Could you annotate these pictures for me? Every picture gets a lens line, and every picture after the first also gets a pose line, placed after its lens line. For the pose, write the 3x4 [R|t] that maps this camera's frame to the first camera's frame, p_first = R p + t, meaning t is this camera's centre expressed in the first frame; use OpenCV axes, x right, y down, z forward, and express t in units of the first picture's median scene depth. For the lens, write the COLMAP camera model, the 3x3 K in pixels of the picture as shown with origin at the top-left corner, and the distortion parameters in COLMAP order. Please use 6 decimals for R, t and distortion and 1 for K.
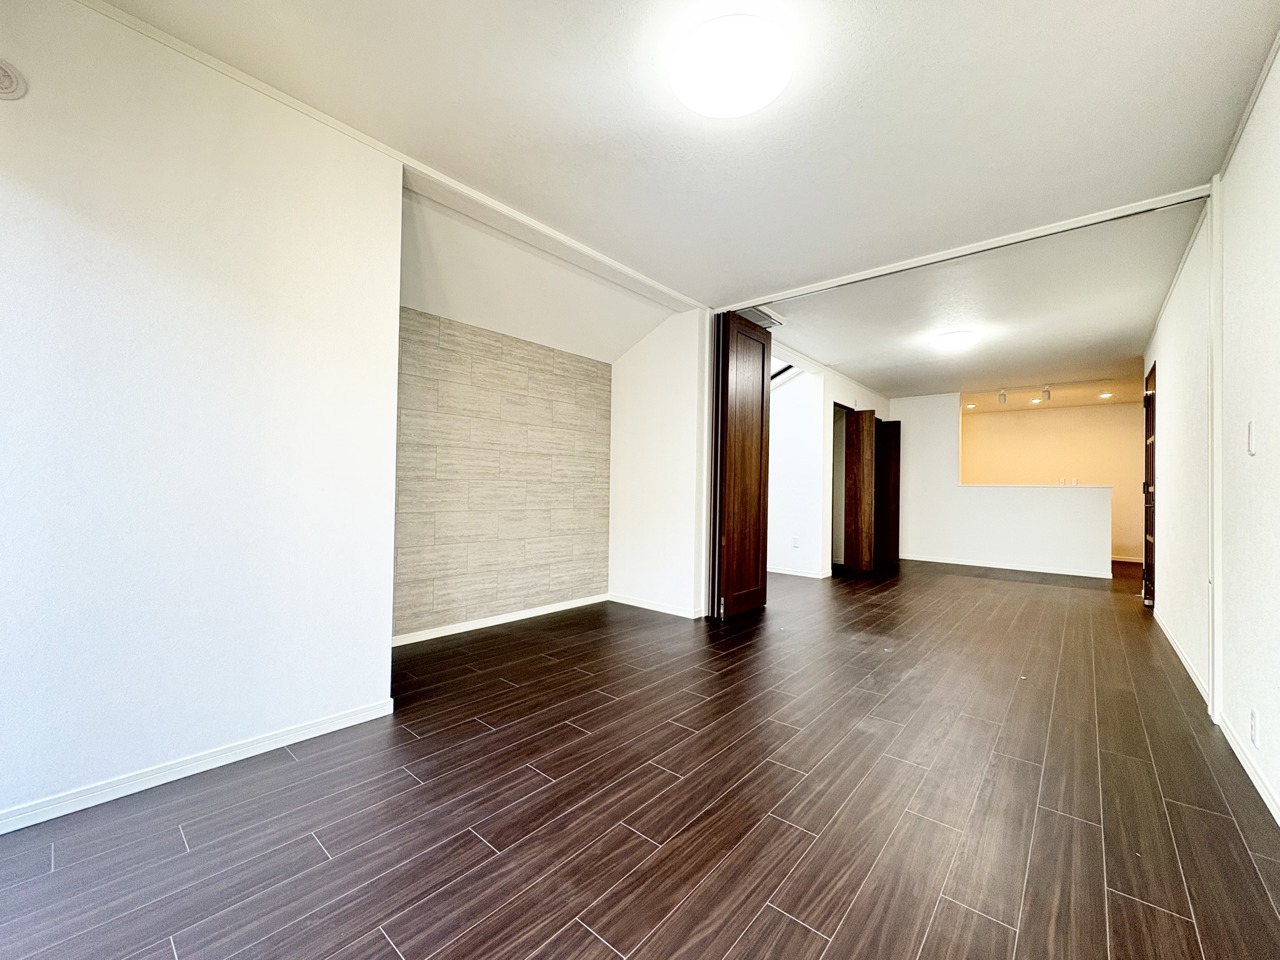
lens RADIAL K [[511.2, 0, 641.8], [0, 511.2, 479.9], [0, 0, 1]] dist [0.001530, -0.000071]
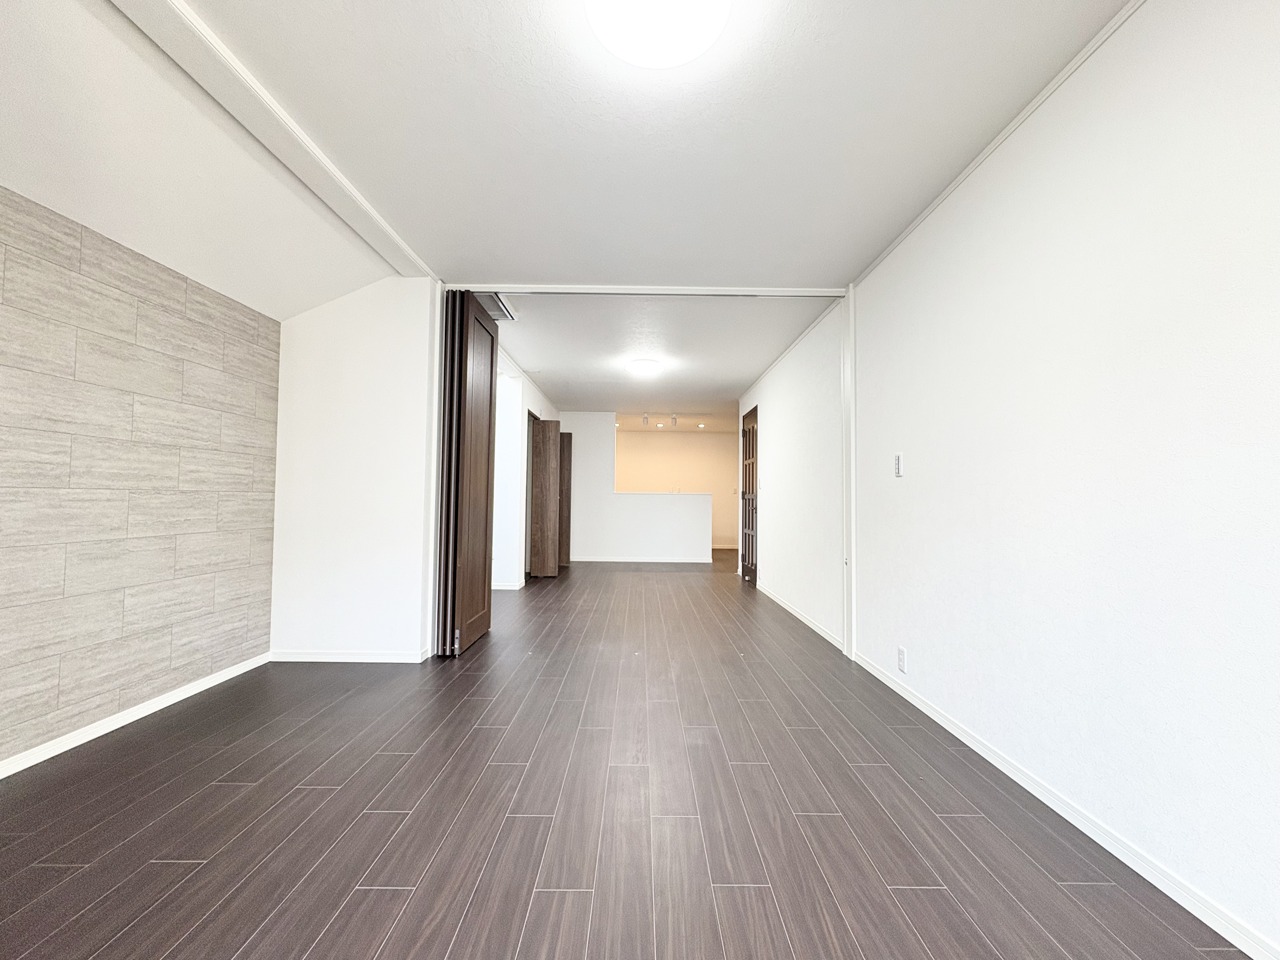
lens RADIAL K [[511.2, 0, 641.3], [0, 511.2, 478.6], [0, 0, 1]] dist [0.001530, -0.000071]
pose [[0.755577, 0.017178, 0.654834, -0.151617], [-0.008406, 0.999828, -0.016528, -0.004695], [-0.655006, 0.006983, 0.755592, 0.157146]]
